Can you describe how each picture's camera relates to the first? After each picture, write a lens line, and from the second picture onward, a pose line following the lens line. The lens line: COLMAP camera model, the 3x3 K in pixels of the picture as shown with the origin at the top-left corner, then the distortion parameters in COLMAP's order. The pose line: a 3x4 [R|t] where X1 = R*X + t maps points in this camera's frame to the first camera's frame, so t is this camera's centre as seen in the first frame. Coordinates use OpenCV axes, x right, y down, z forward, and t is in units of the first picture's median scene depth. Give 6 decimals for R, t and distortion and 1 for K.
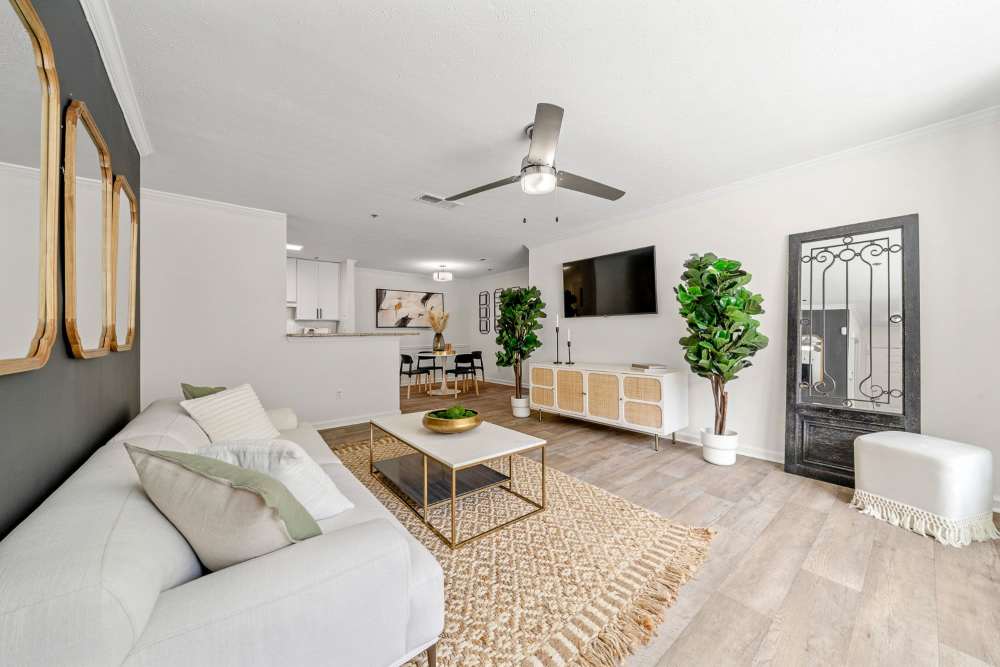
lens RADIAL K [[348.0, 0, 500.0], [0, 348.0, 333.5], [0, 0, 1]] dist [-0.000075, 0.000045]
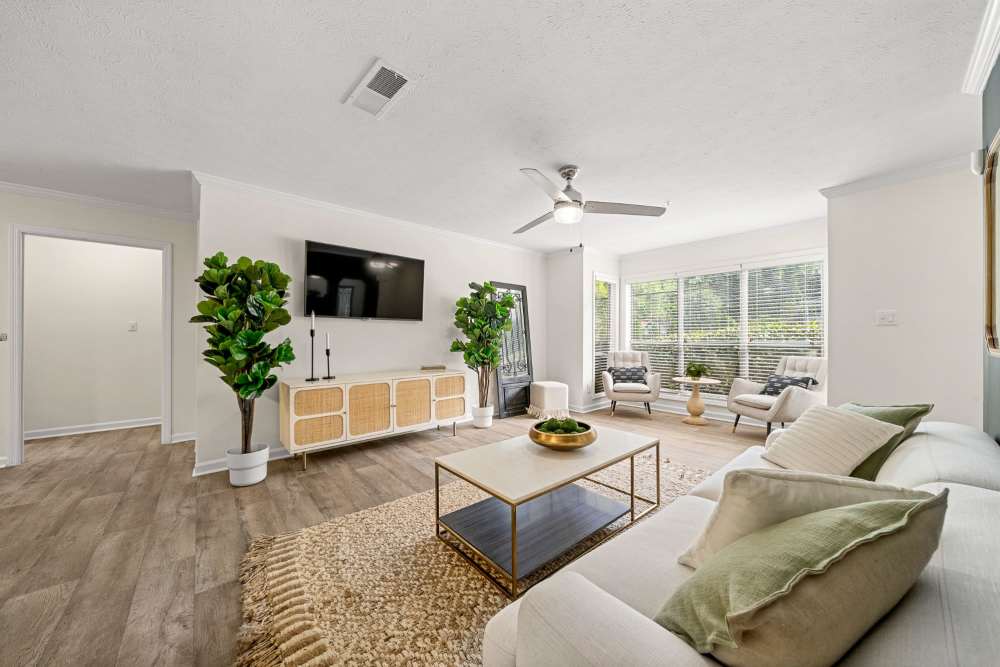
lens RADIAL K [[348.0, 0, 500.0], [0, 348.0, 333.5], [0, 0, 1]] dist [-0.000075, 0.000045]
pose [[-0.024361, 0.015940, 0.999576, -0.639632], [0.000669, 0.999873, -0.015928, 0.001757], [-0.999703, 0.000281, -0.024368, 0.725966]]
